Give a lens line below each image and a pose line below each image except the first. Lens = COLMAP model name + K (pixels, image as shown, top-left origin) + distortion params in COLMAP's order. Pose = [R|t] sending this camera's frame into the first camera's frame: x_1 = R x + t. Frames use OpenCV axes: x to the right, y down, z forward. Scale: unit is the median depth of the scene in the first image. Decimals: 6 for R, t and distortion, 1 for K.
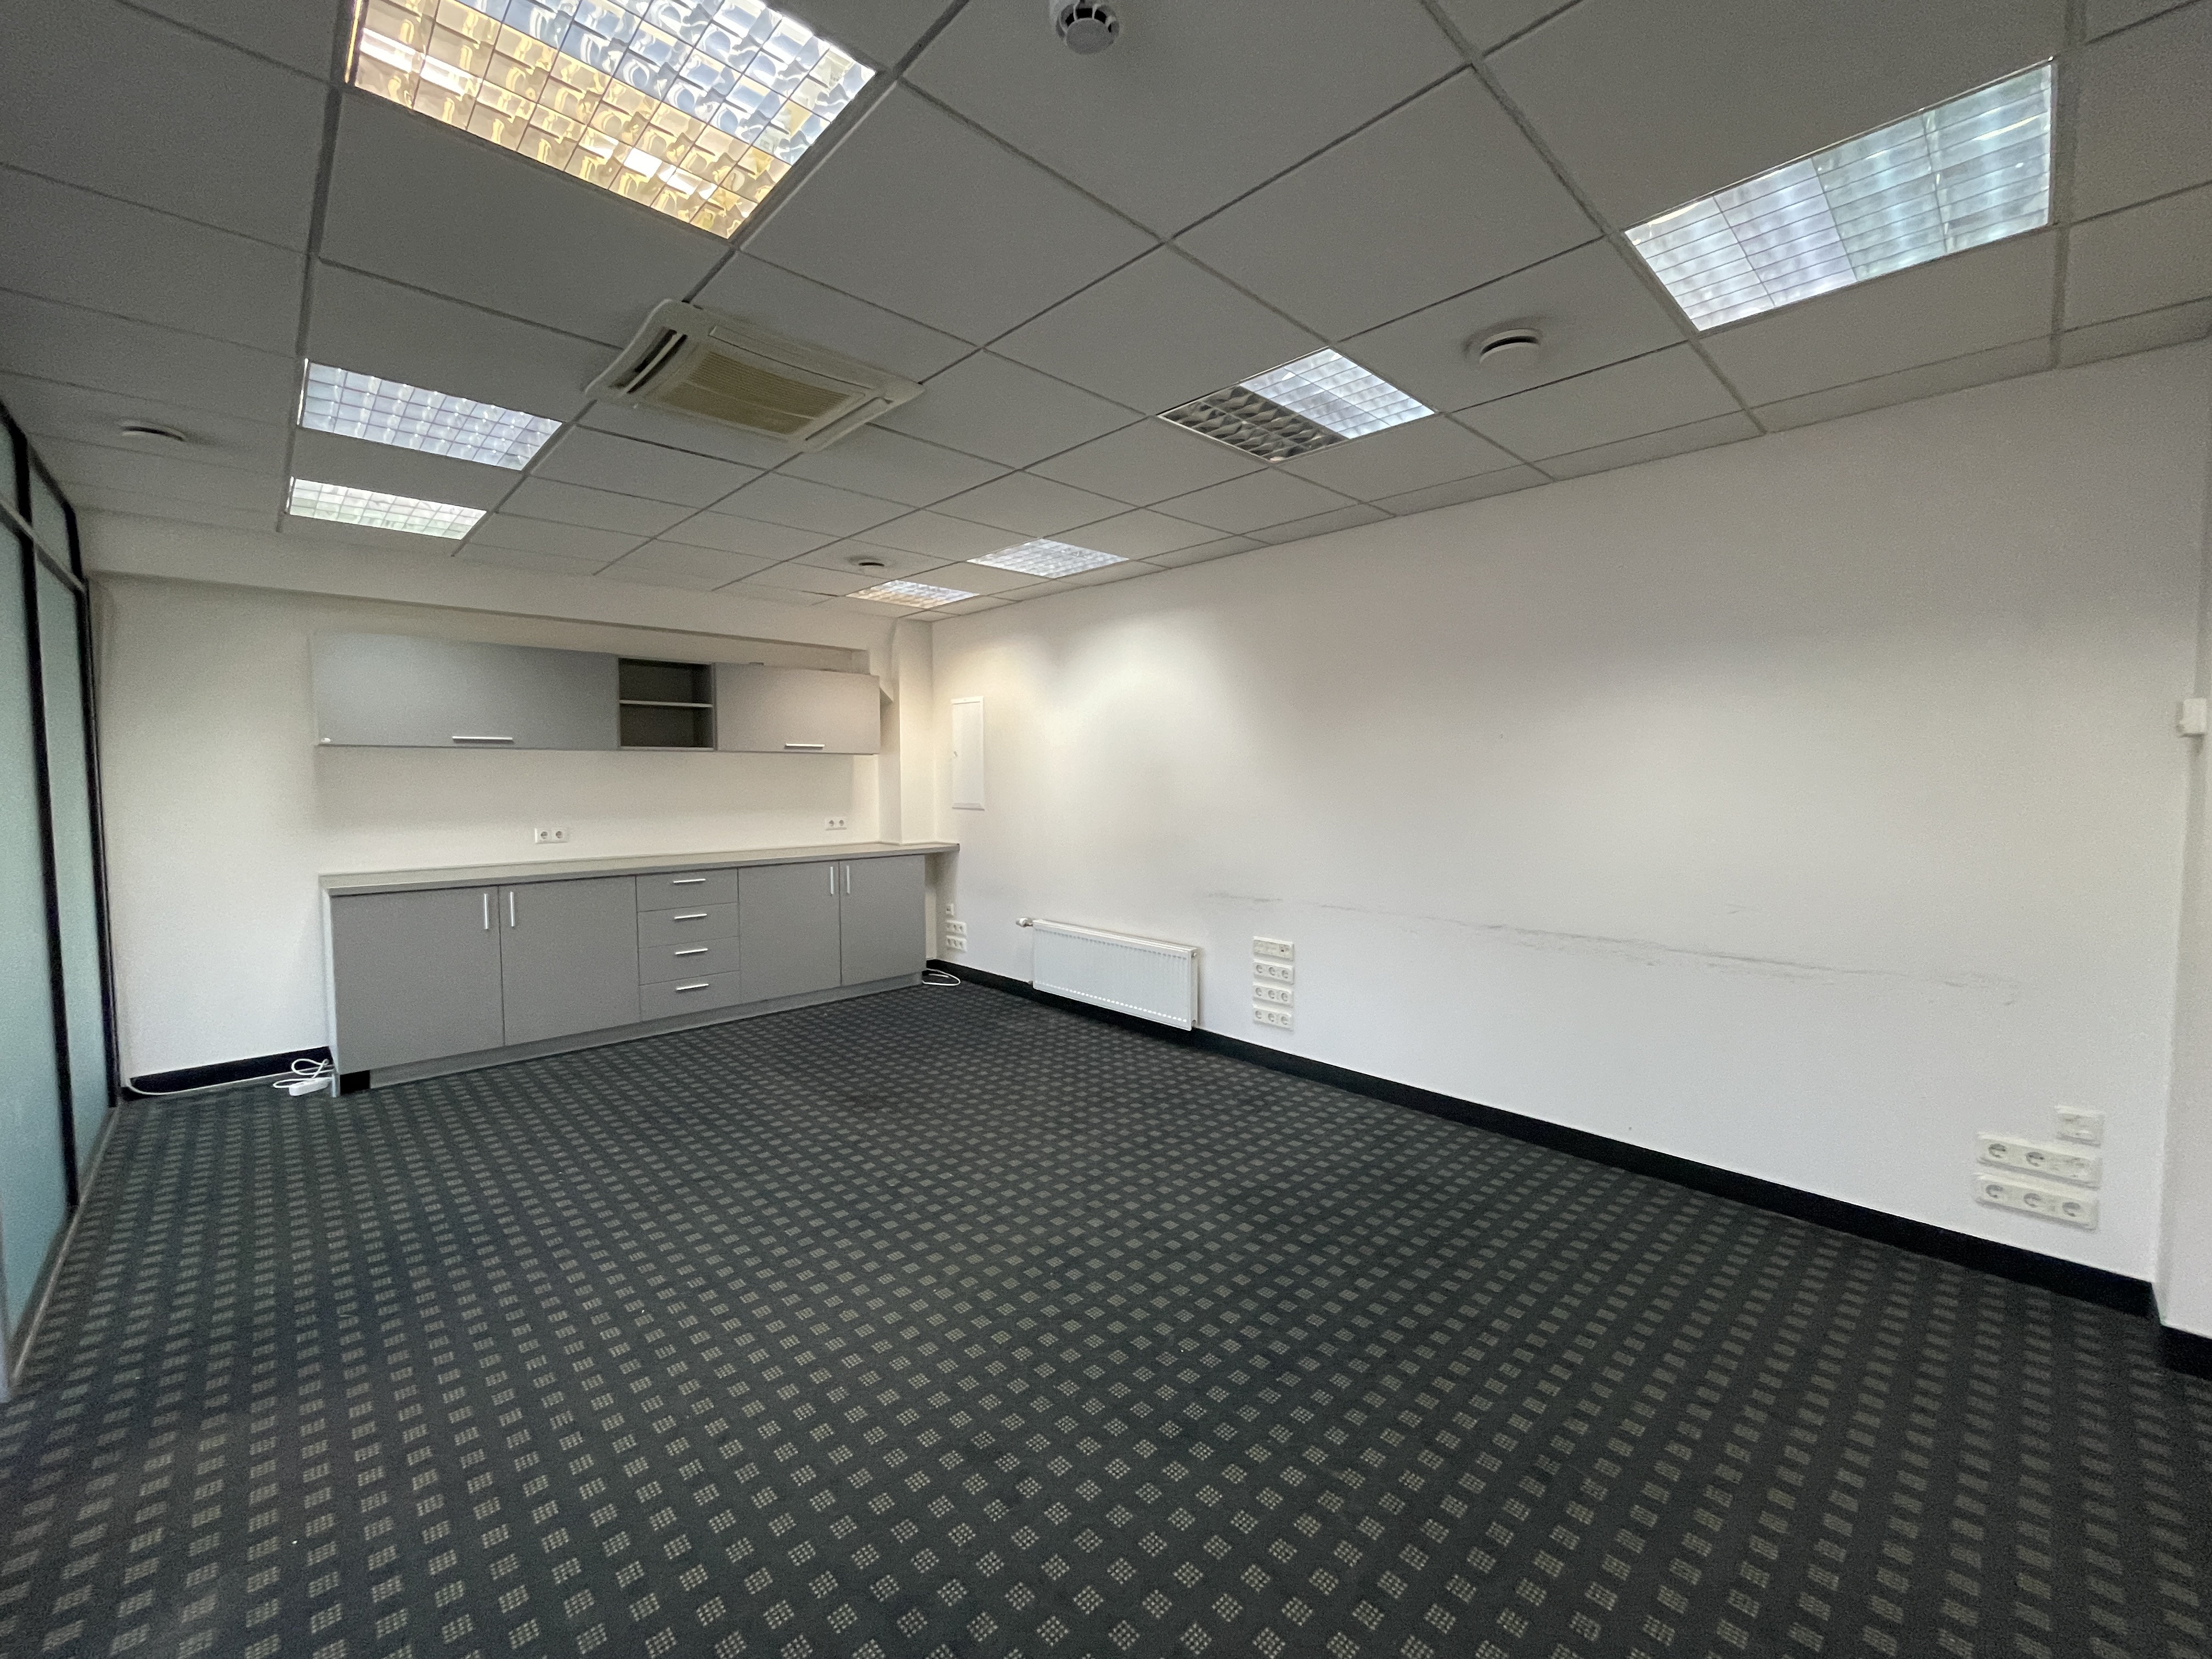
lens RADIAL K [[889.0, 0, 1089.0], [0, 889.0, 825.7], [0, 0, 1]] dist [-0.010803, 0.001603]
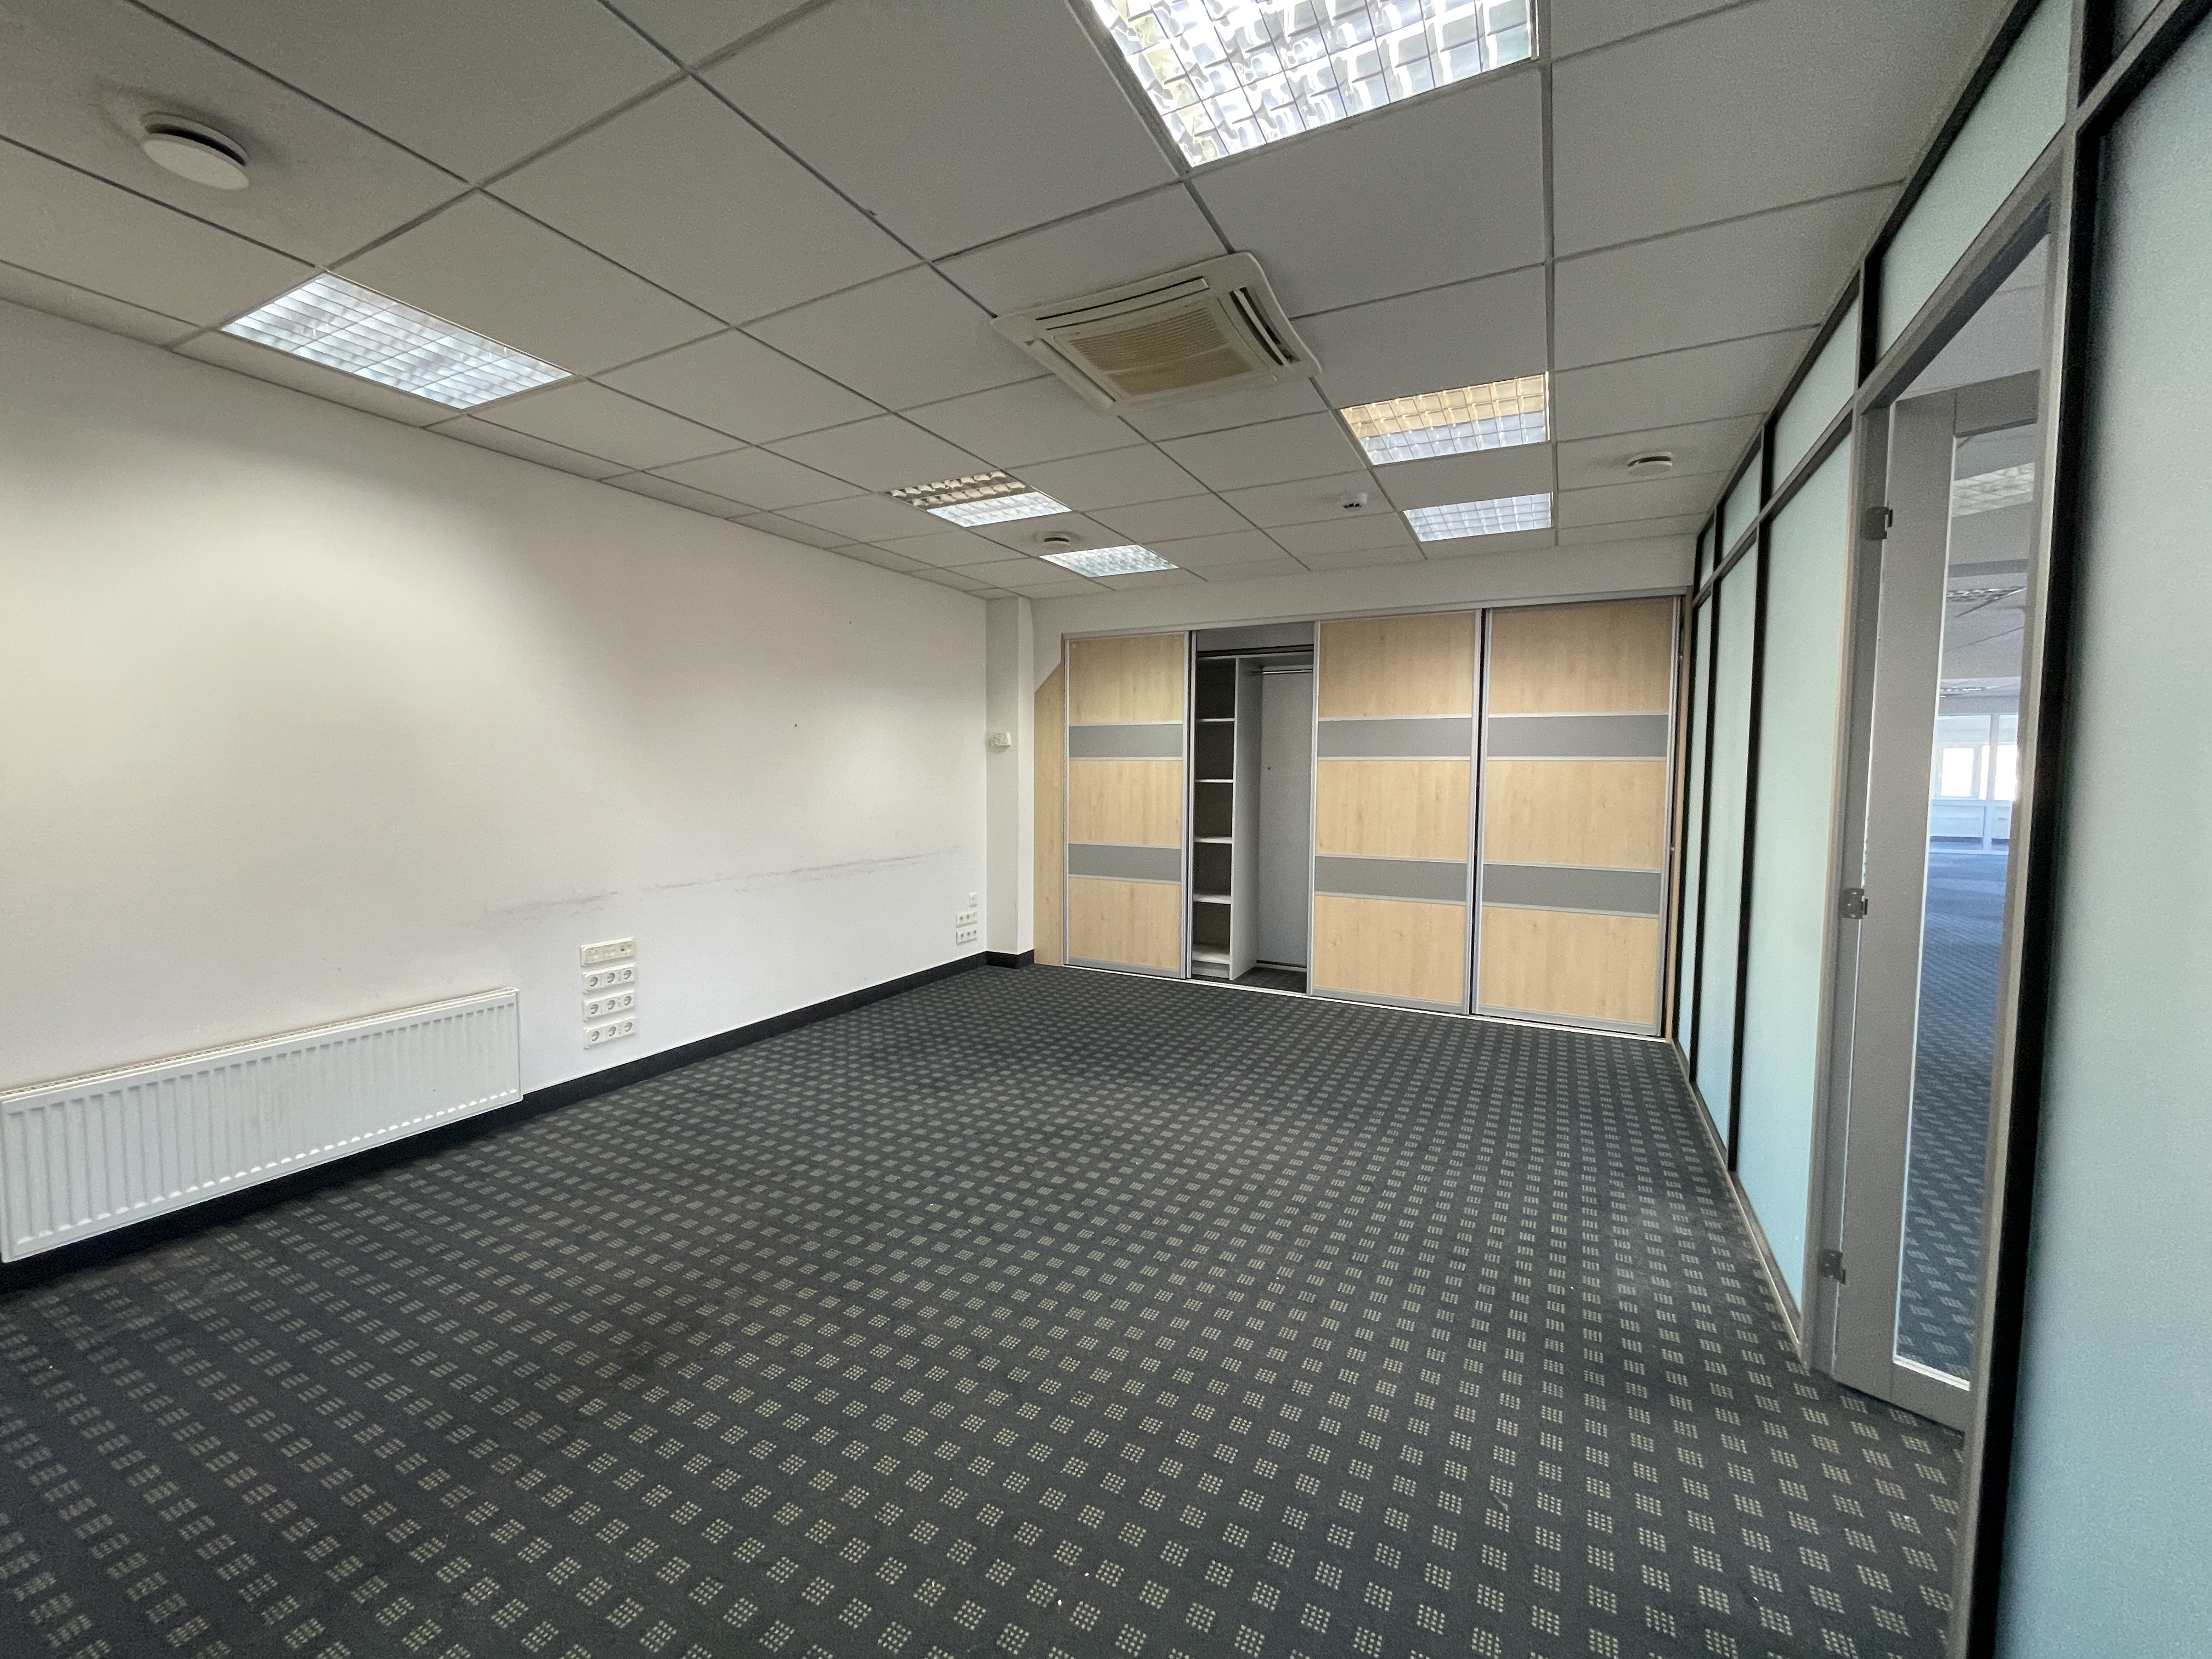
lens RADIAL K [[889.0, 0, 1094.7], [0, 889.0, 826.9], [0, 0, 1]] dist [-0.010803, 0.001603]
pose [[-0.326598, -0.063487, 0.943029, -0.945602], [0.047711, 0.995362, 0.083534, -0.039771], [-0.943958, 0.072275, -0.322054, 1.034094]]
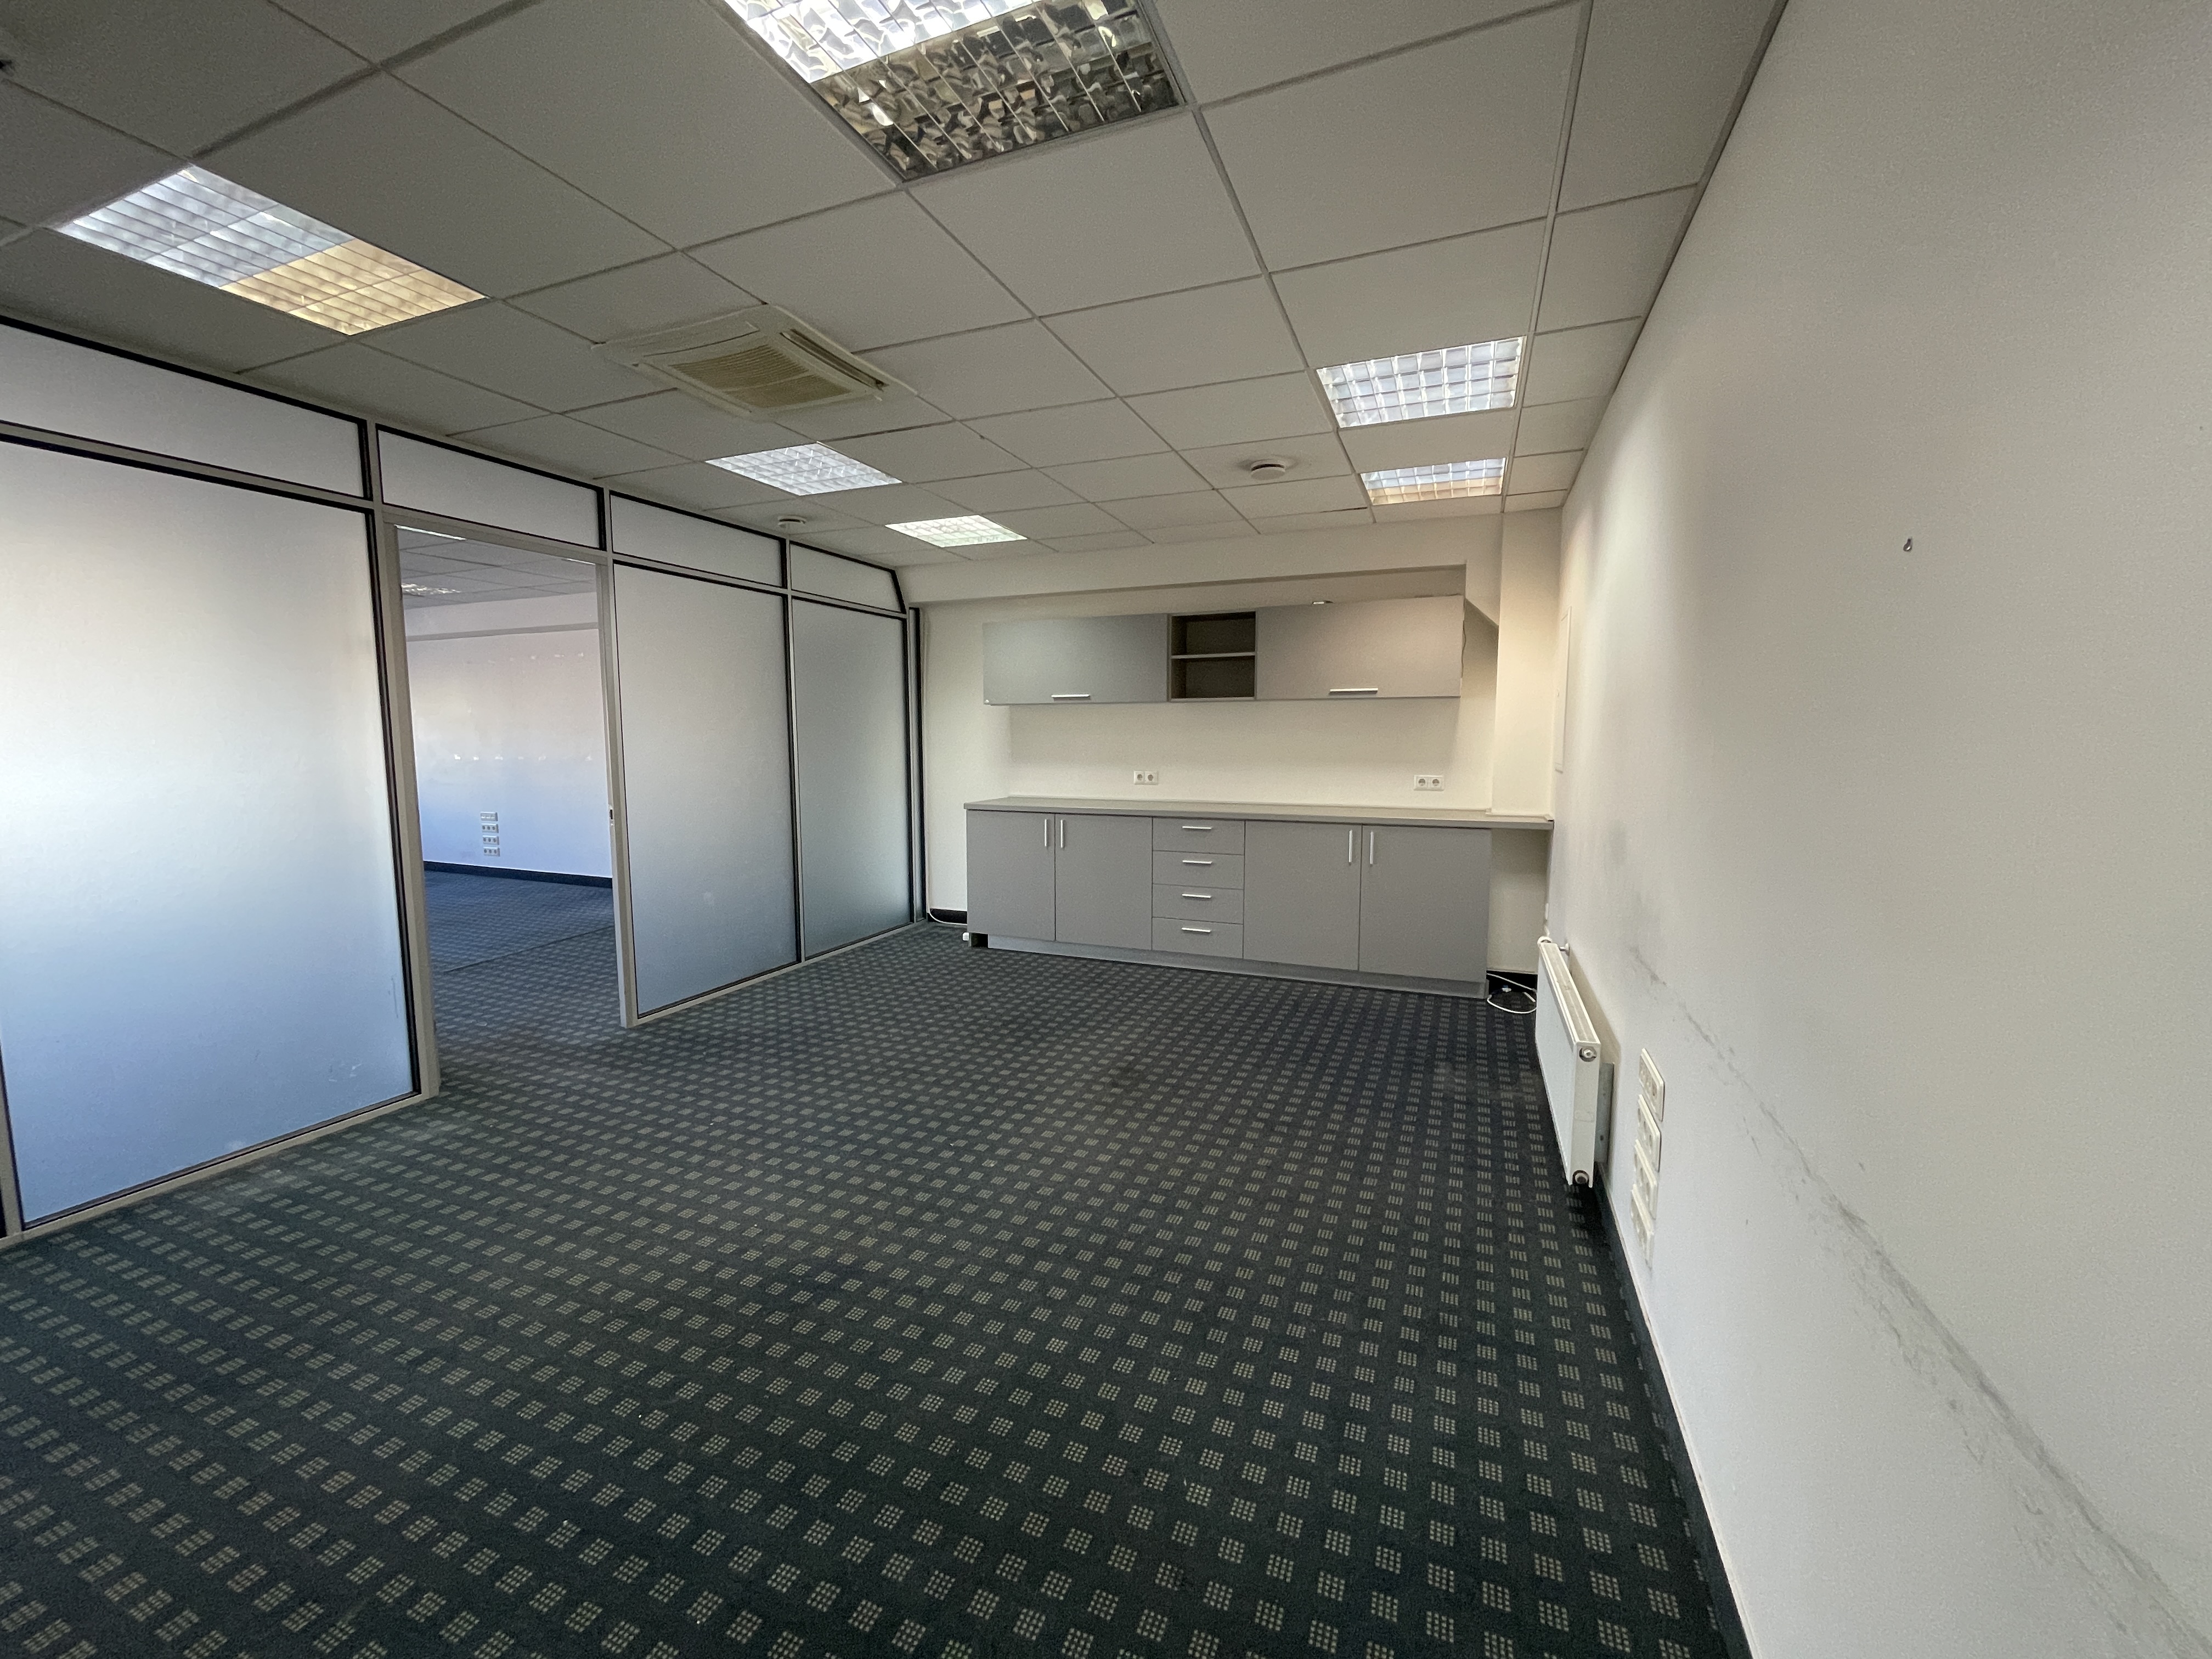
lens RADIAL K [[889.0, 0, 1101.1], [0, 889.0, 824.3], [0, 0, 1]] dist [-0.010803, 0.001603]
pose [[0.413472, 0.094004, -0.905651, 0.627459], [-0.053755, 0.995441, 0.078783, -0.024193], [0.908929, 0.016109, 0.416640, 0.675439]]
